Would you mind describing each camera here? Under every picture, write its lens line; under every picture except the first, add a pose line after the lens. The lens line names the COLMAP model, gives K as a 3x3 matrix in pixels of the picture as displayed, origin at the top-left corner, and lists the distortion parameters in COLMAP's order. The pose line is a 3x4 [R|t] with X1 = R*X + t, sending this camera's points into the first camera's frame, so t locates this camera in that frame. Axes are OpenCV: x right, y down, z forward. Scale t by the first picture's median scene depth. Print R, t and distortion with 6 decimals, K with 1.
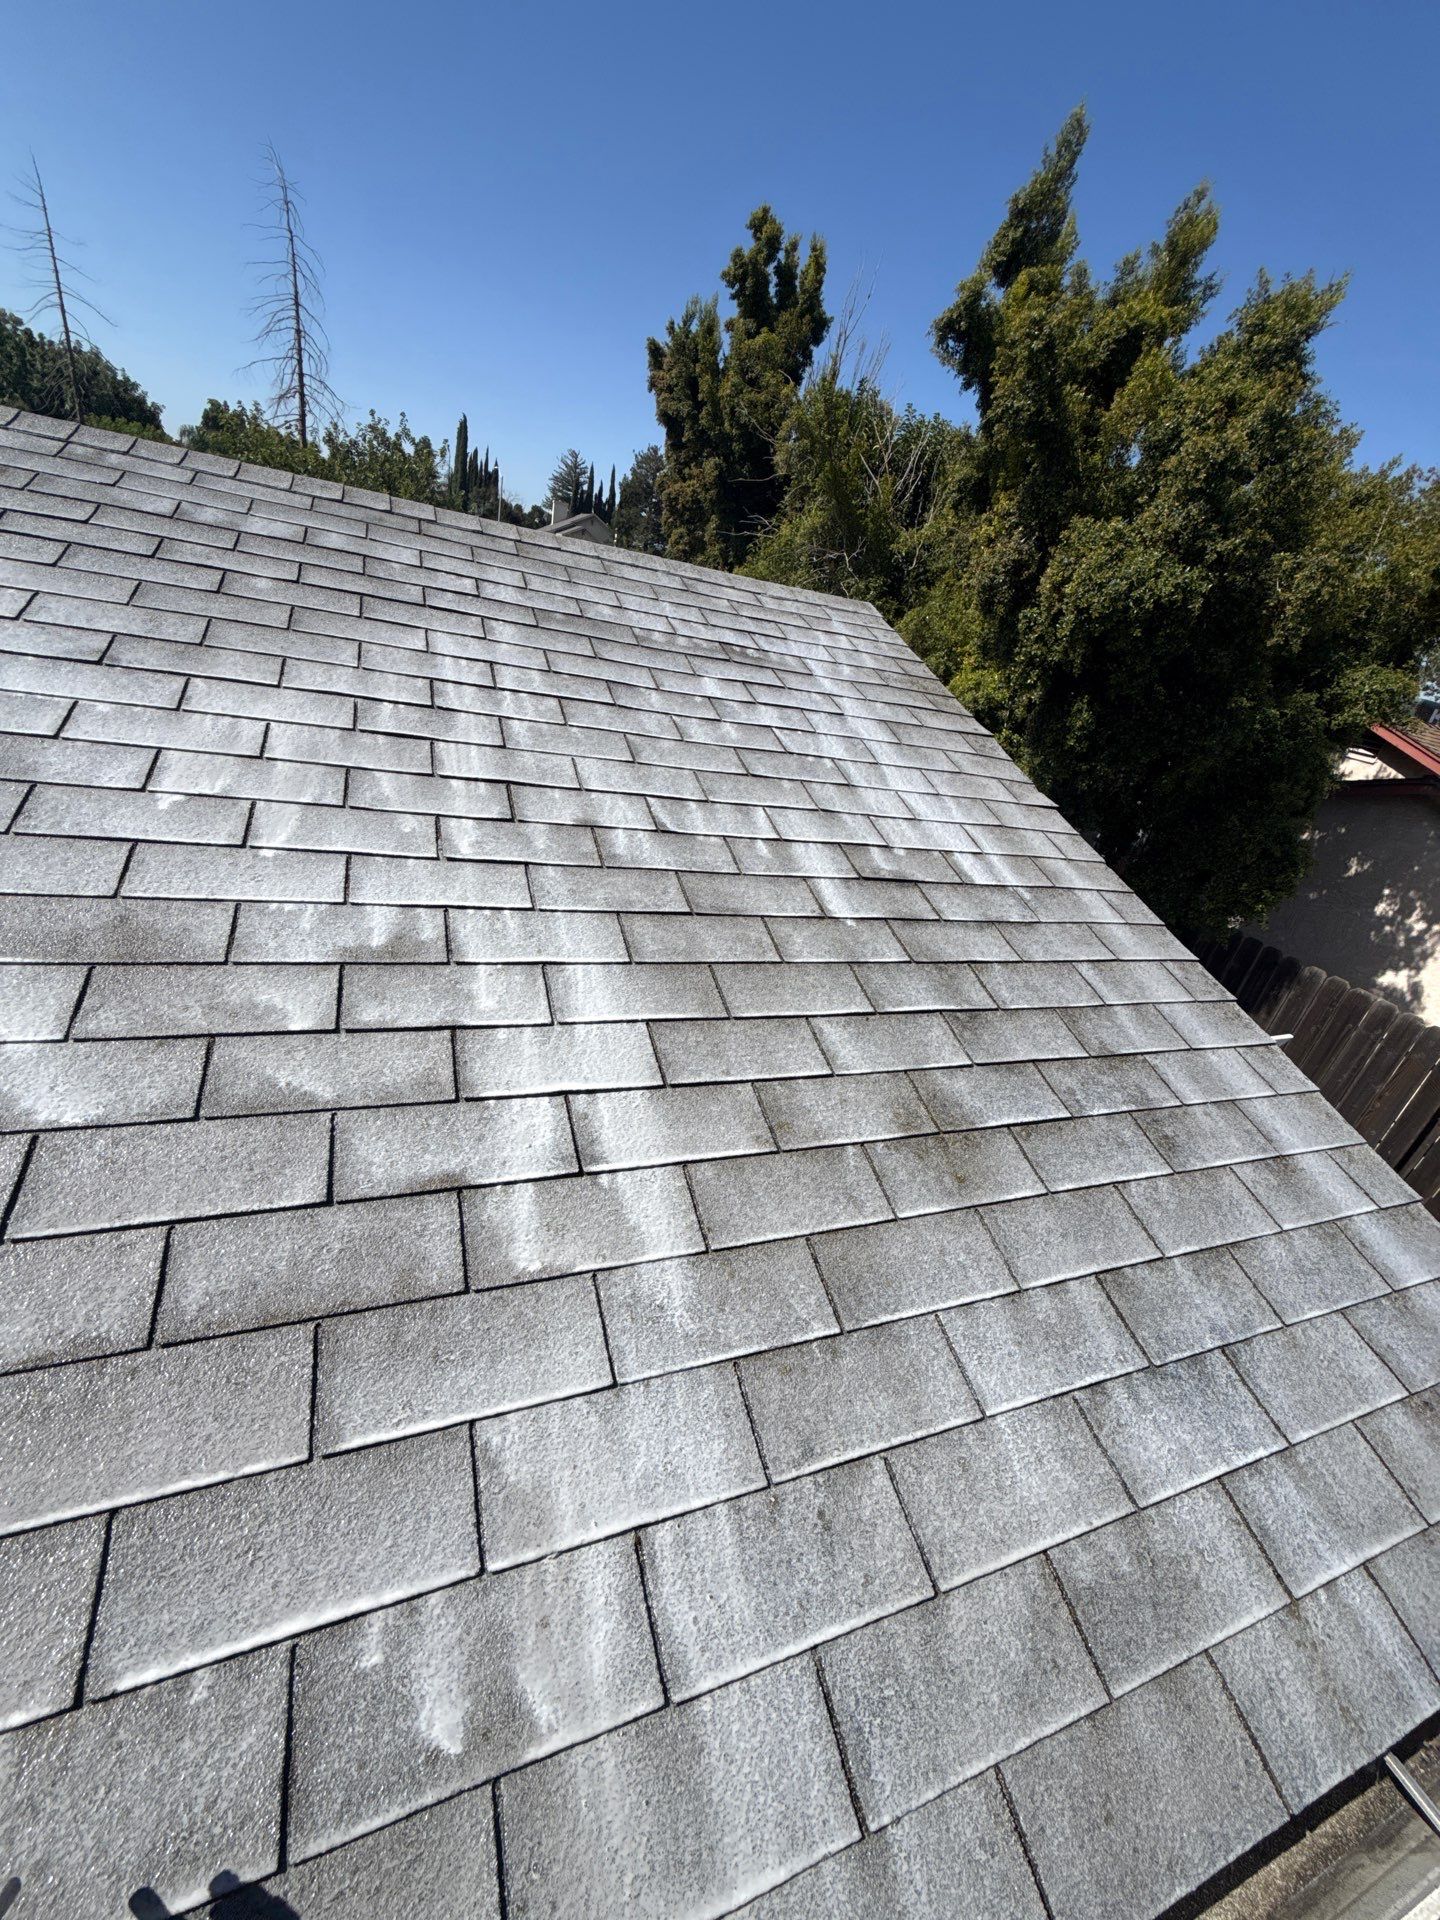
lens RADIAL K [[761.4, 0, 710.8], [0, 761.4, 948.1], [0, 0, 1]] dist [-0.000666, -0.000451]
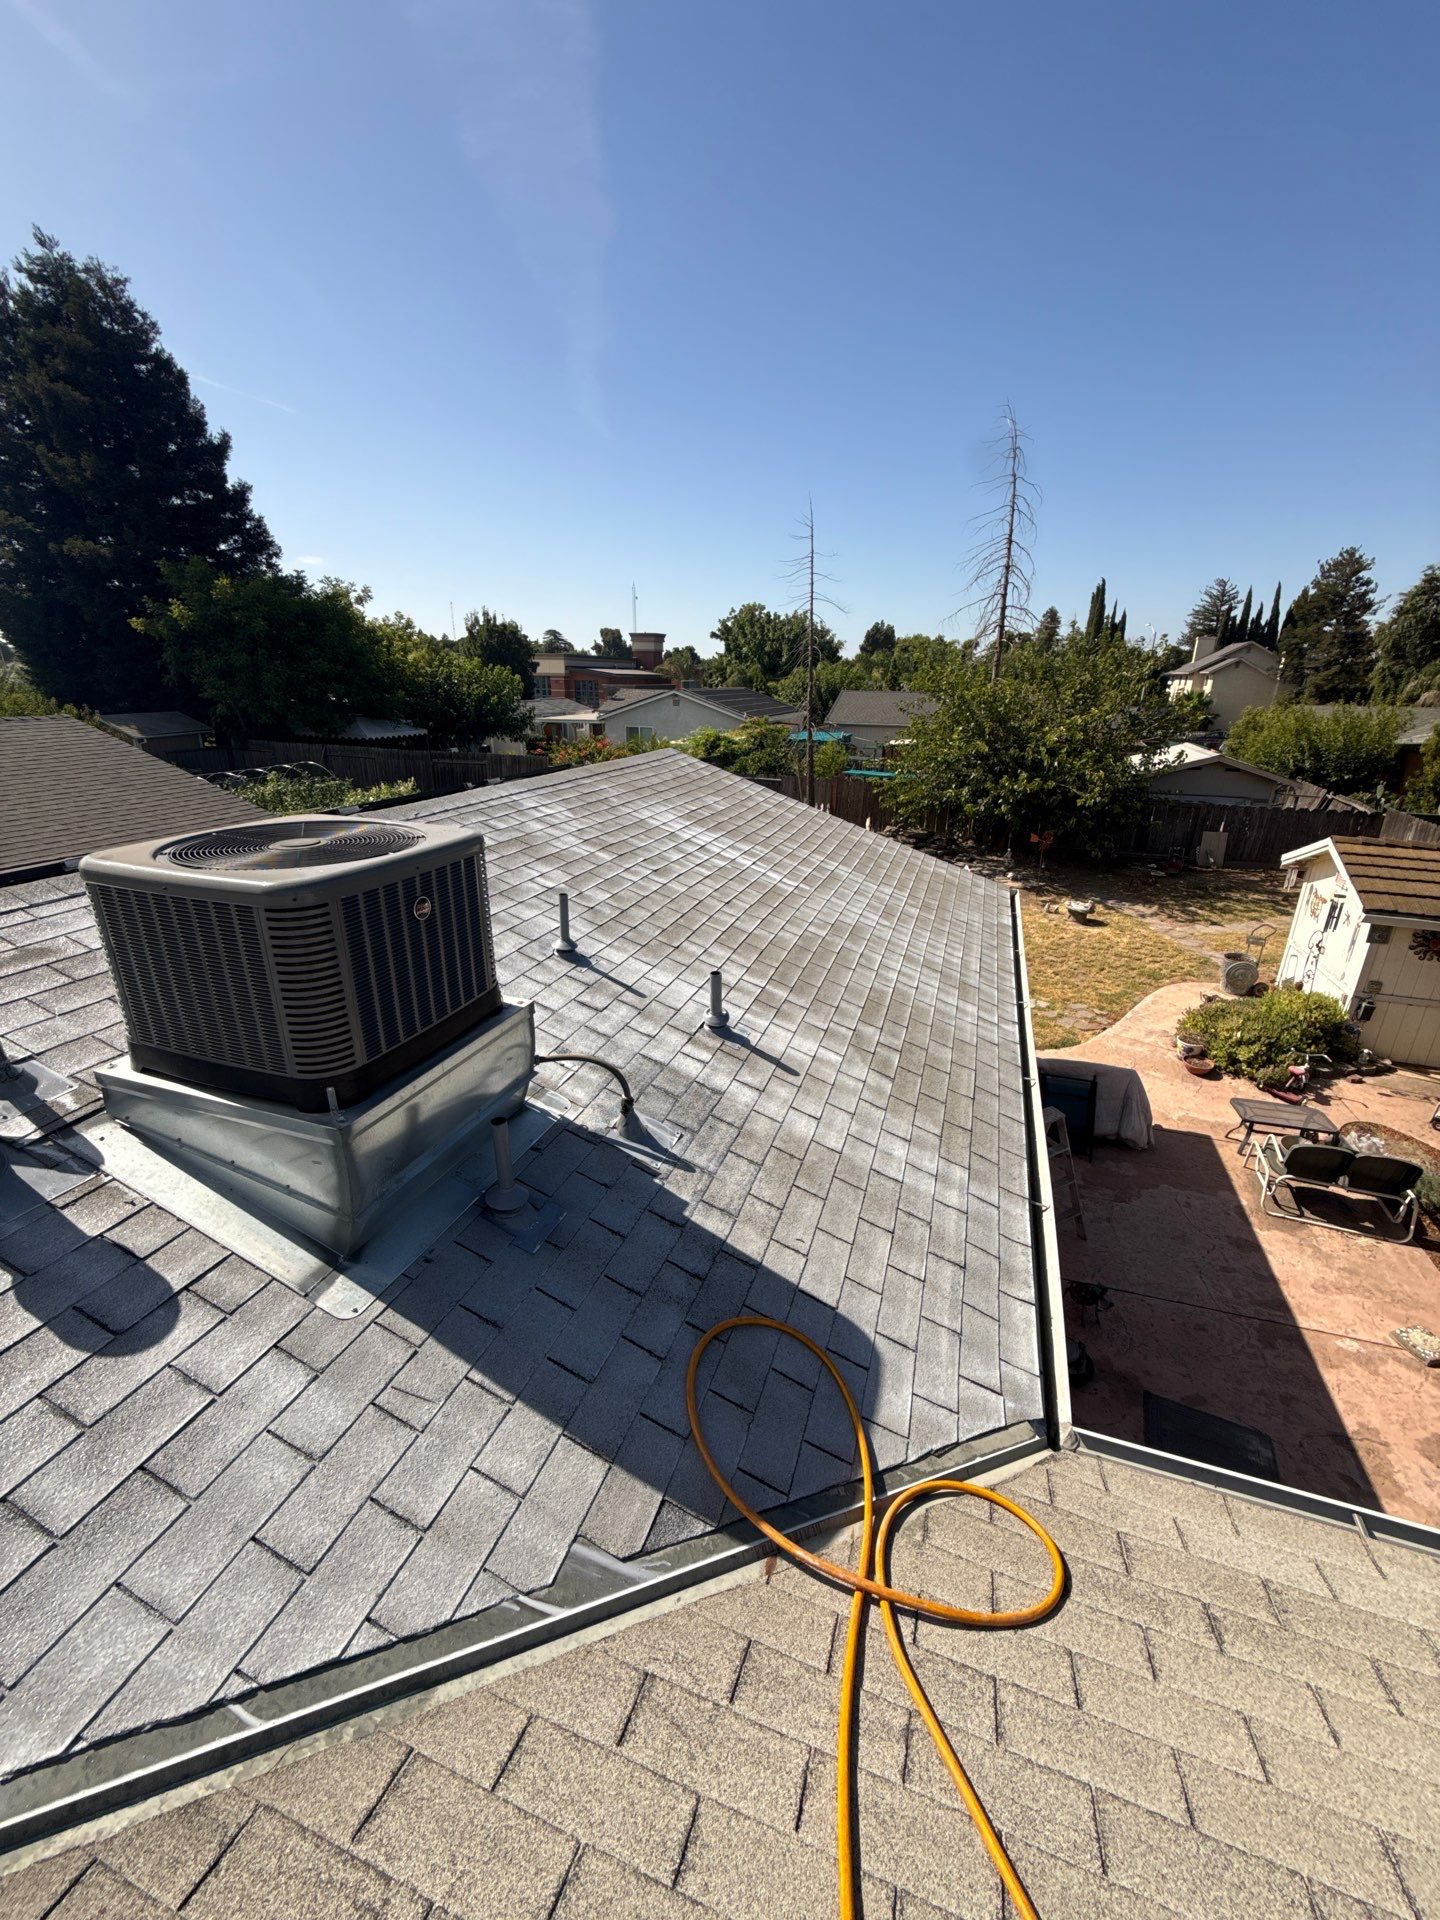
lens RADIAL K [[761.4, 0, 727.1], [0, 761.4, 956.4], [0, 0, 1]] dist [-0.000666, -0.000451]
pose [[0.758135, 0.034203, -0.651200, -0.162921], [-0.141953, 0.983332, -0.113615, -0.160923], [0.636460, 0.178575, 0.750353, 0.131711]]
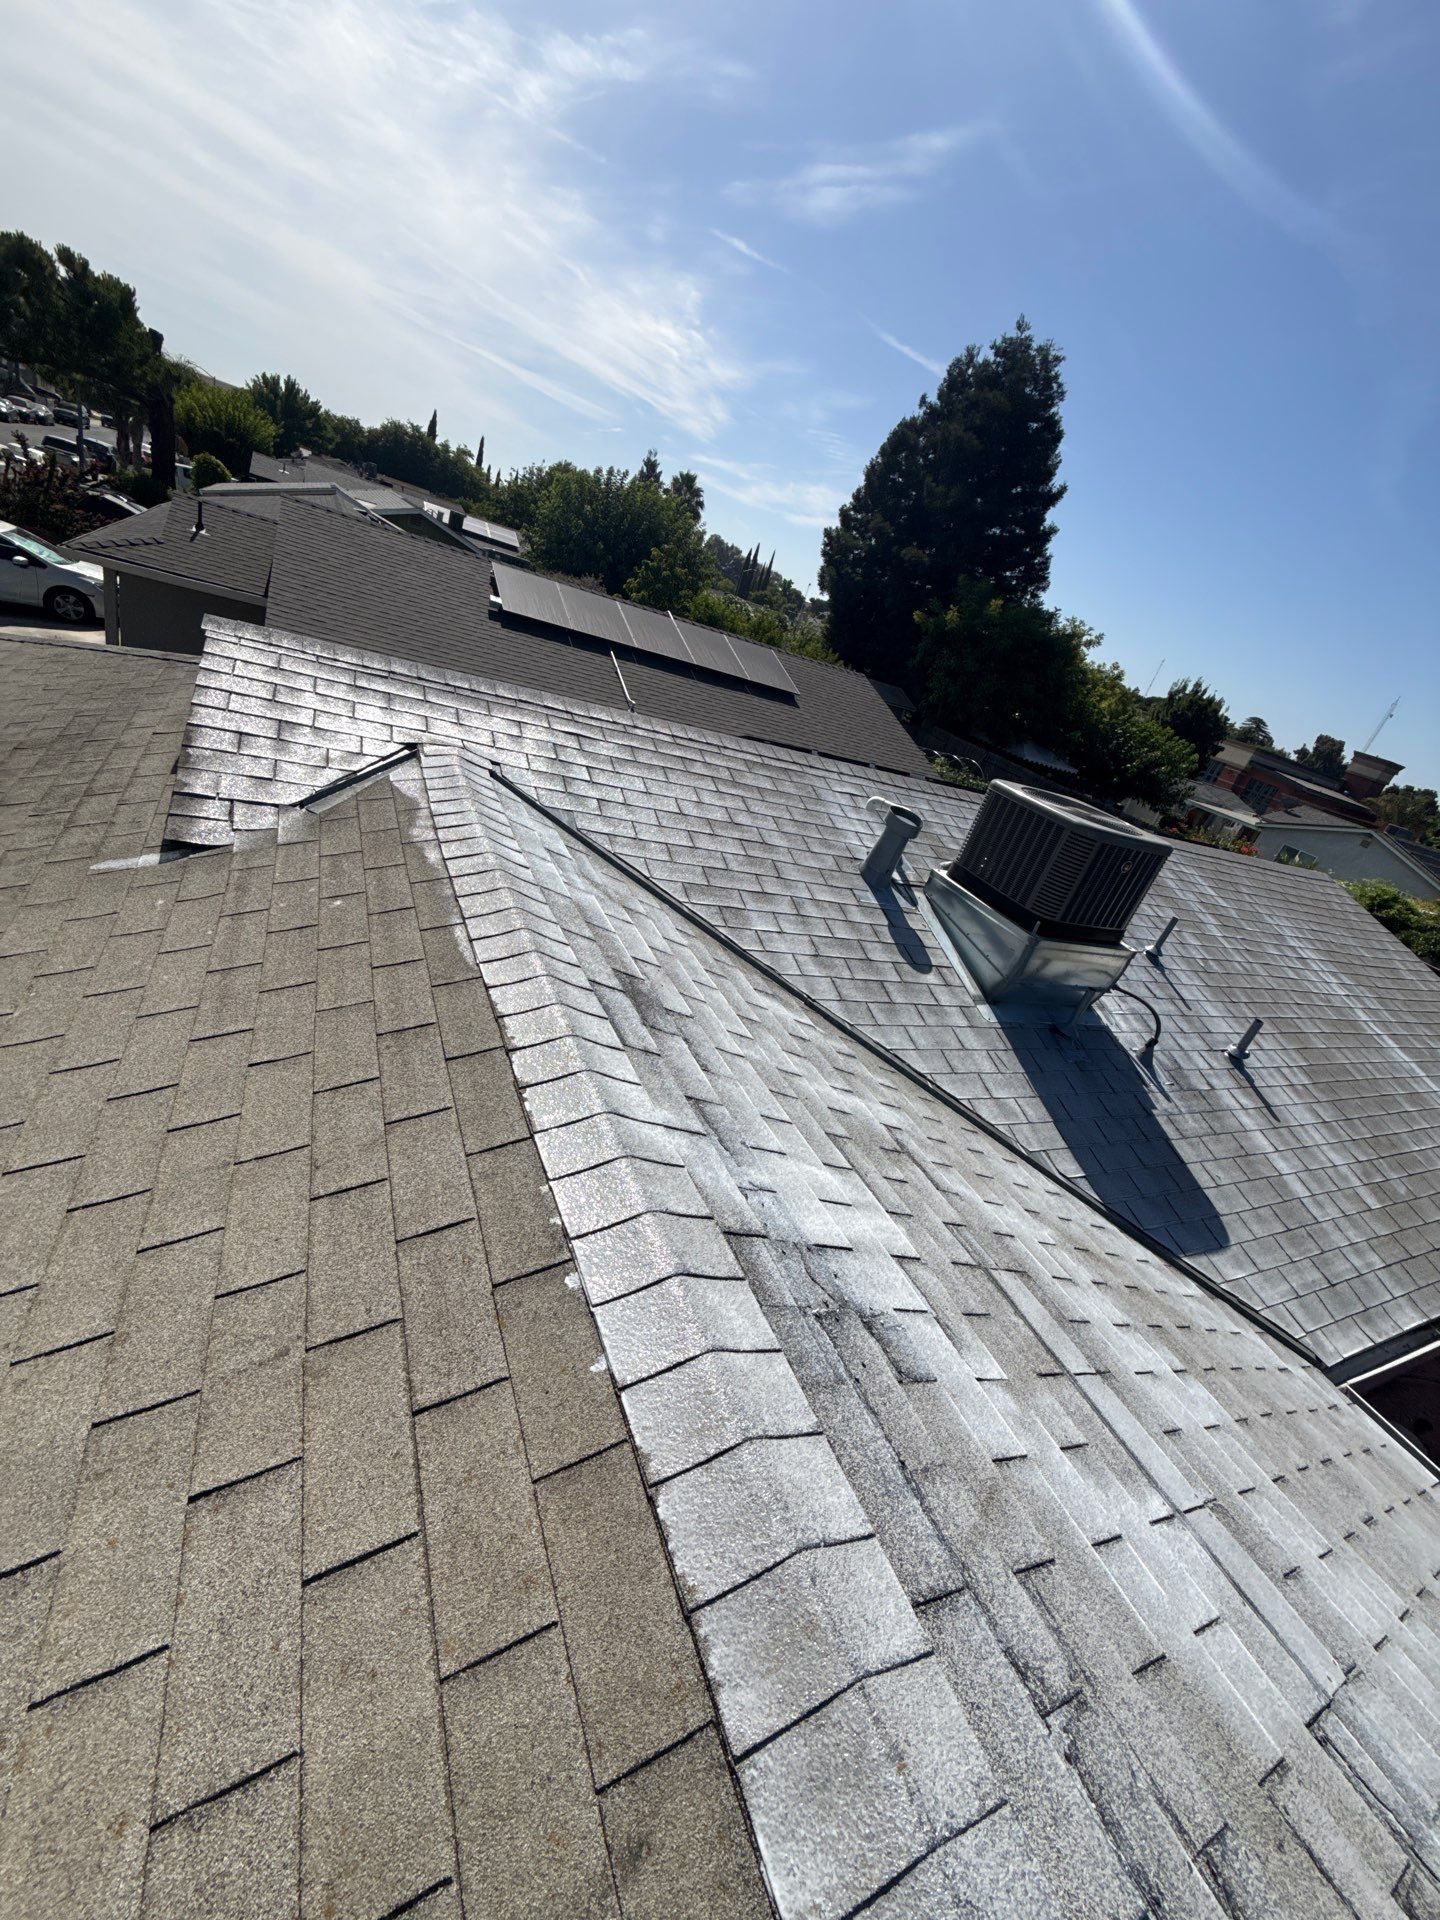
lens RADIAL K [[761.4, 0, 736.1], [0, 761.4, 955.9], [0, 0, 1]] dist [-0.000666, -0.000451]
pose [[0.132782, 0.264680, -0.955151, -0.077880], [-0.653952, 0.747553, 0.116243, -0.110115], [0.744793, 0.609187, 0.272350, 0.064363]]
